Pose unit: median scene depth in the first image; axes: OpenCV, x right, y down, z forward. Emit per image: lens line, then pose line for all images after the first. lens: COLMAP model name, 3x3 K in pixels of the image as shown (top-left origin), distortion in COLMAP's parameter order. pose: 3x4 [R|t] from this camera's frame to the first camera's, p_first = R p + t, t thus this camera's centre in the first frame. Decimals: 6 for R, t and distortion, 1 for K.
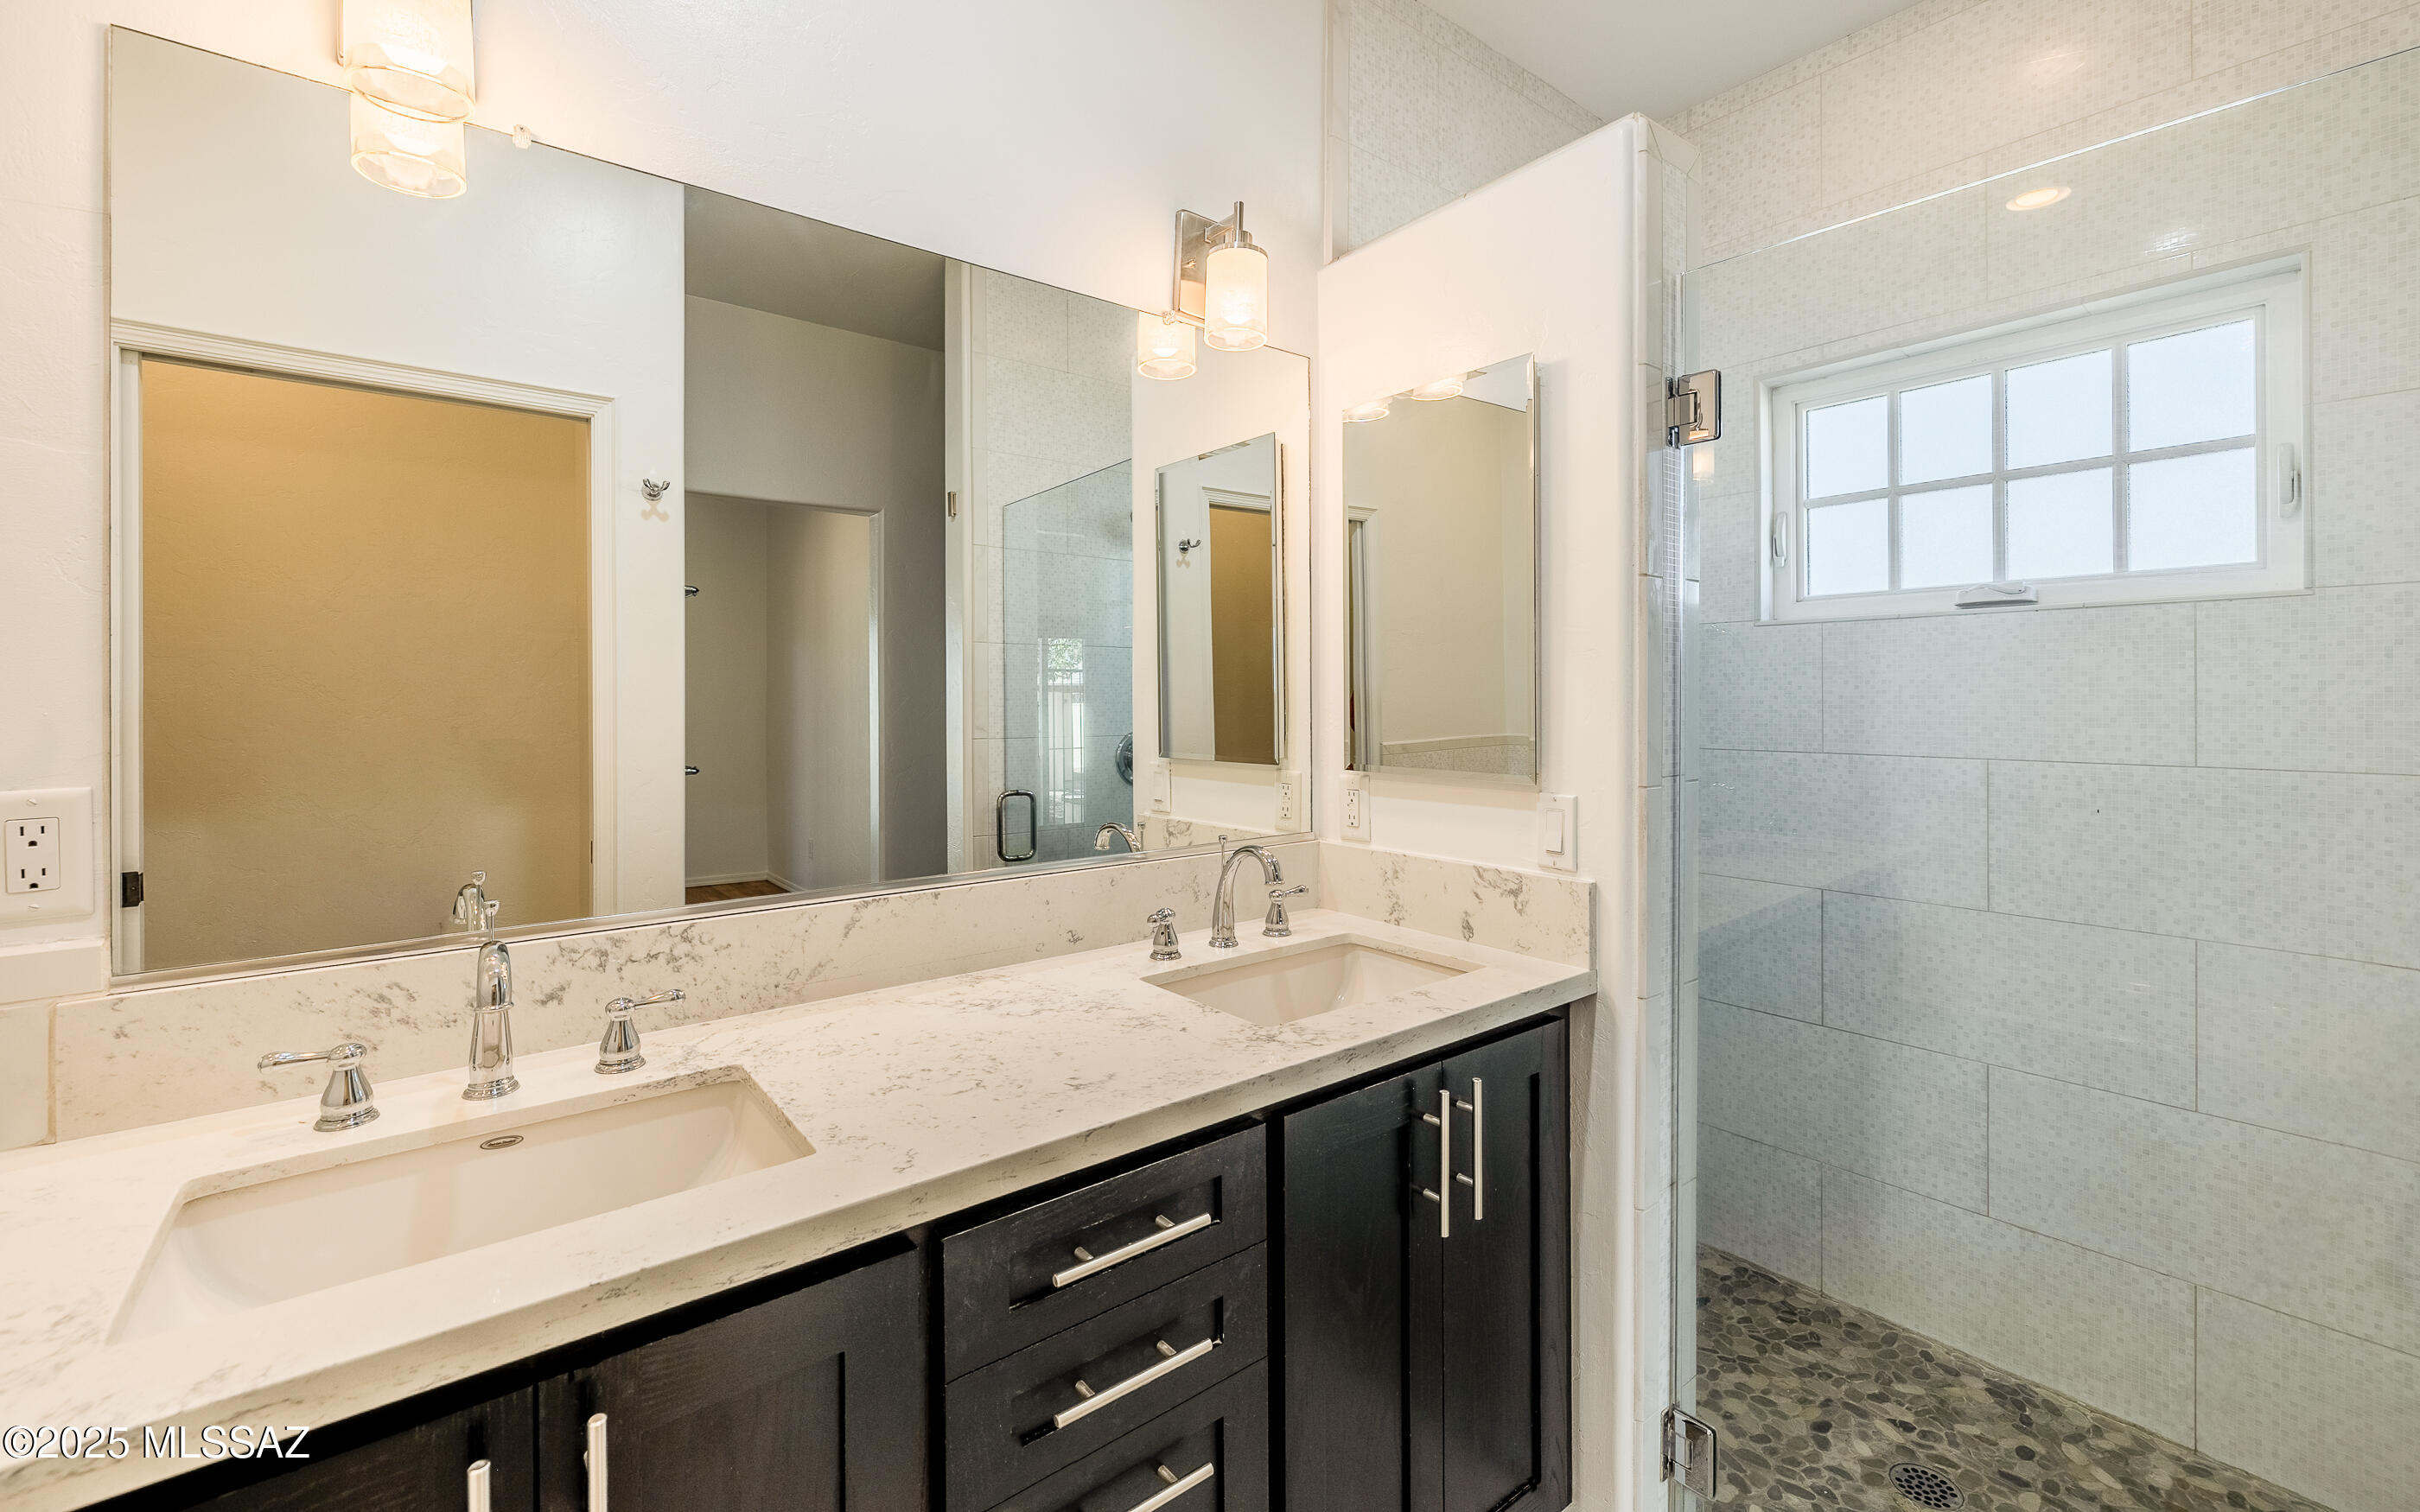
lens RADIAL K [[1021.0, 0, 1238.7], [0, 1021.0, 693.7], [0, 0, 1]] dist [-0.000912, -0.000546]
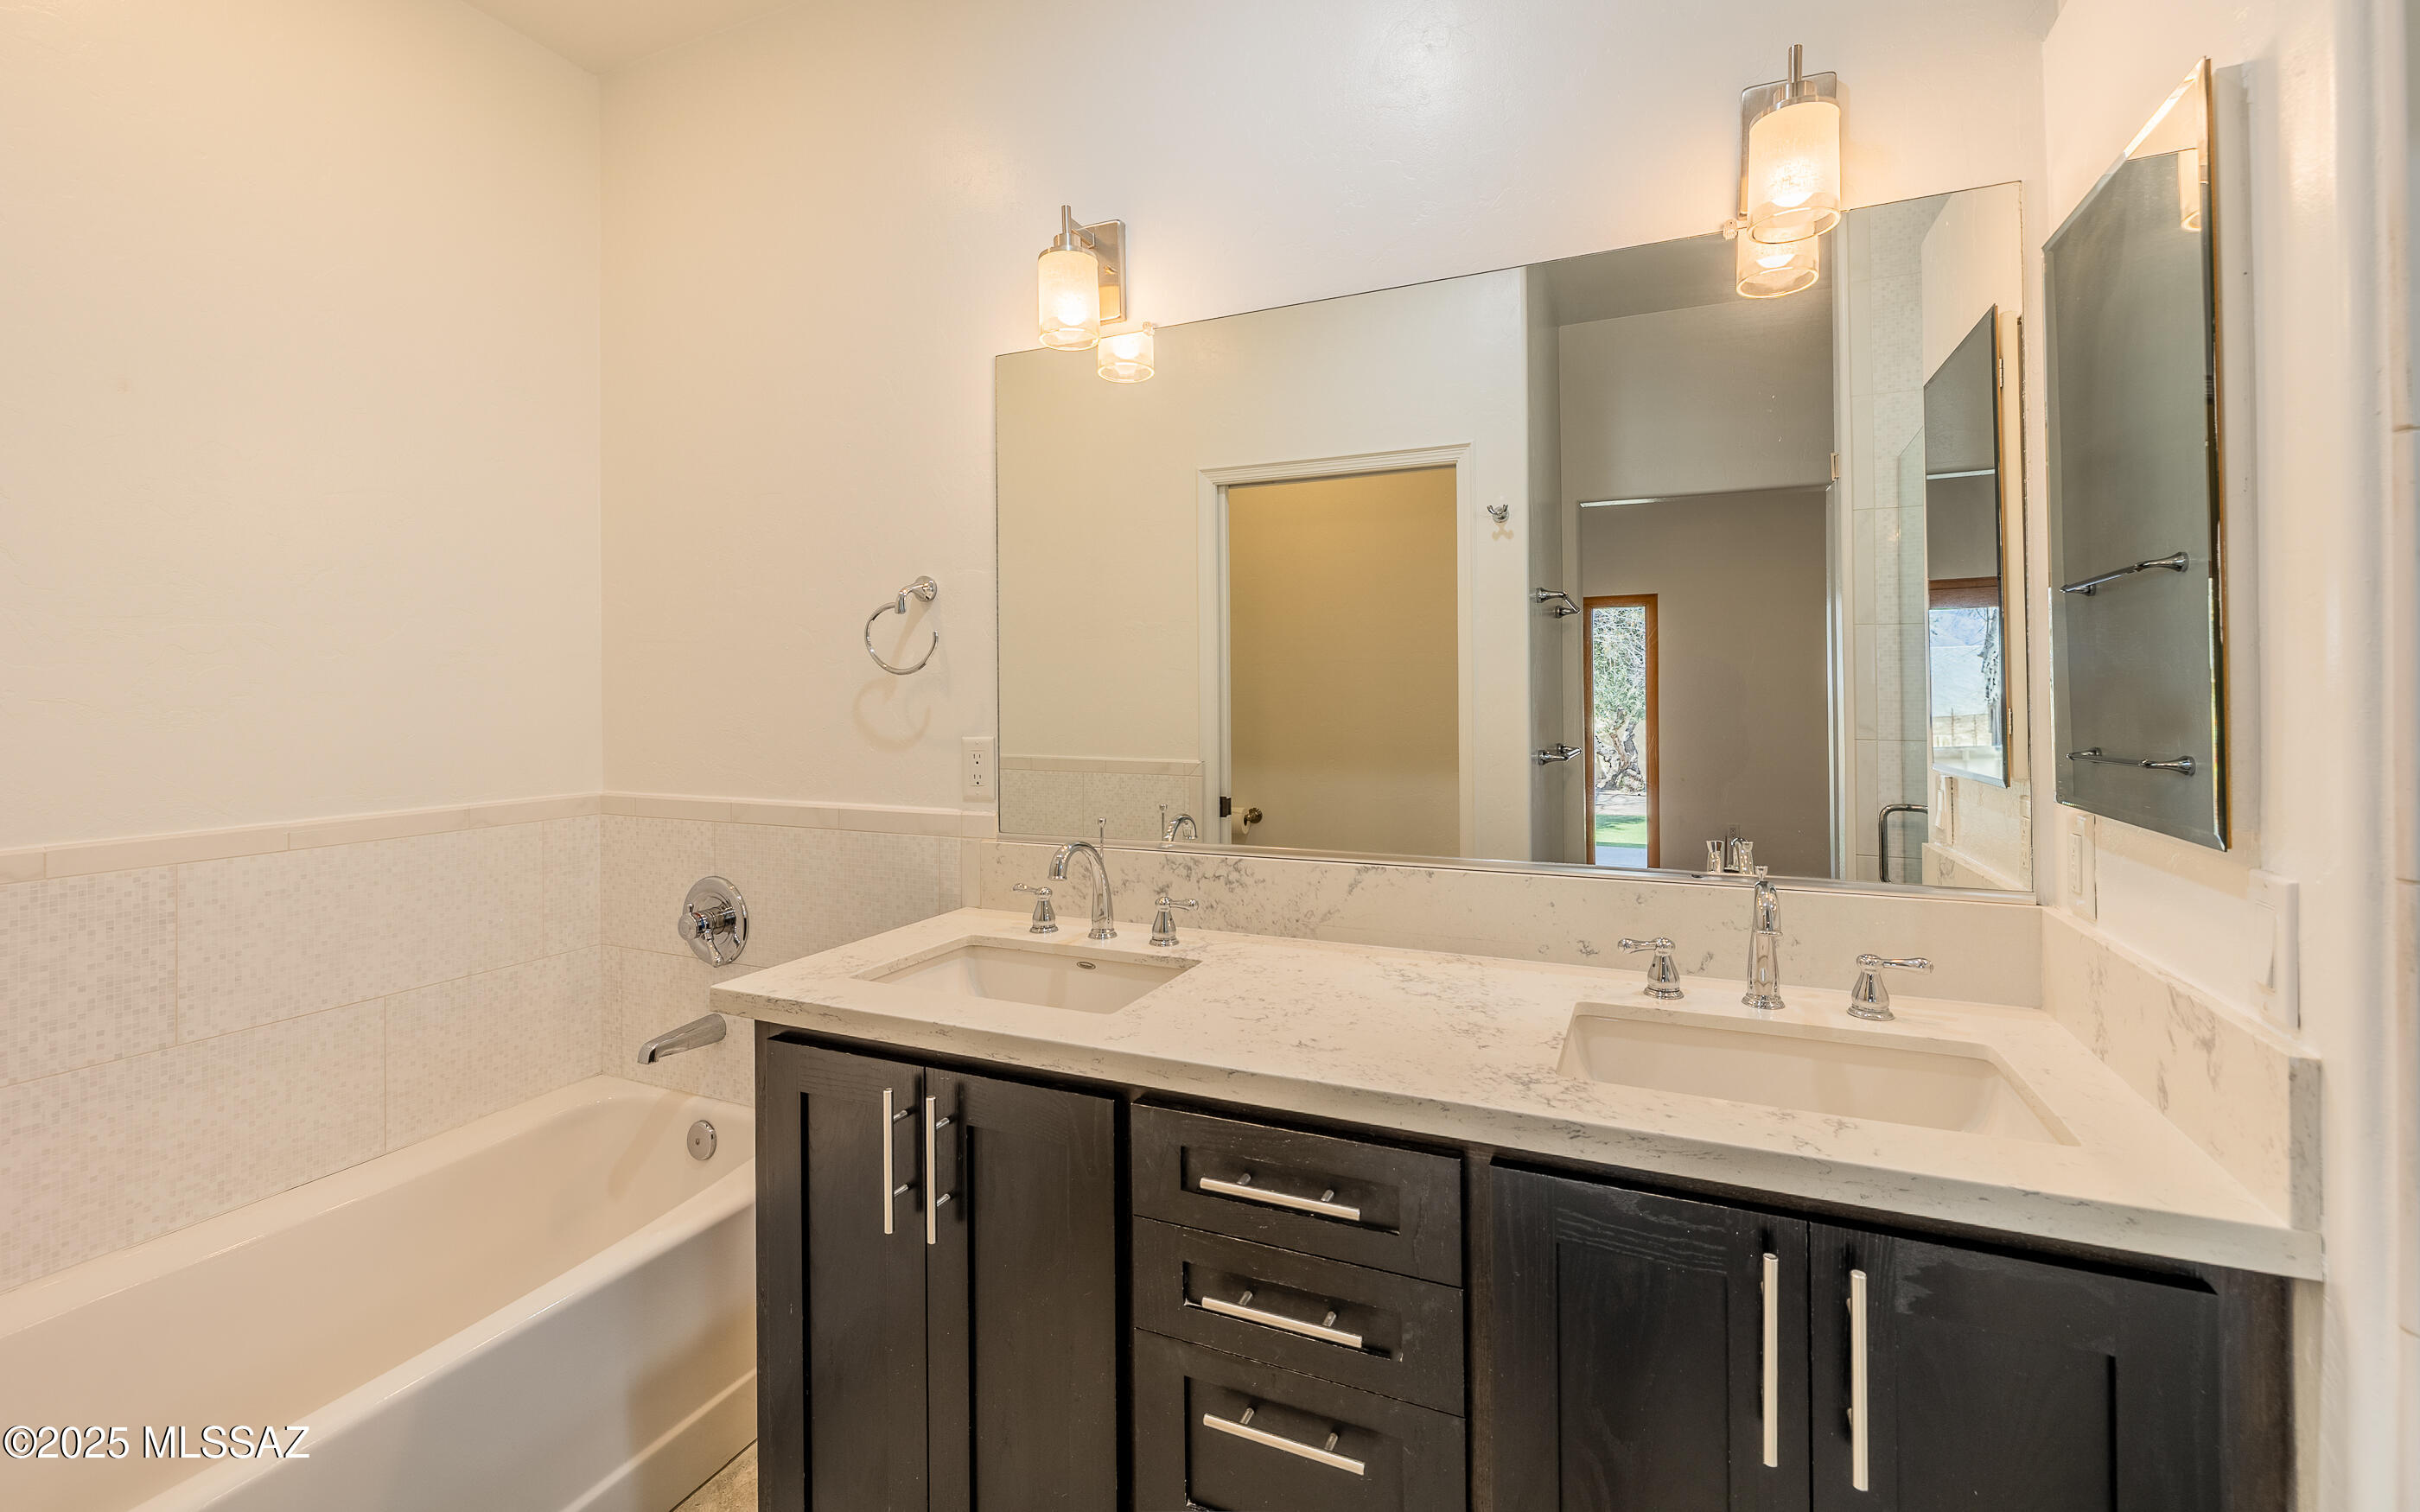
lens RADIAL K [[1021.0, 0, 1204.3], [0, 1021.0, 692.3], [0, 0, 1]] dist [-0.000912, -0.000546]
pose [[0.454409, -0.000856, -0.890793, 0.648535], [0.006402, 0.999977, 0.002304, 0.000507], [0.890770, -0.006750, 0.454403, 0.340894]]
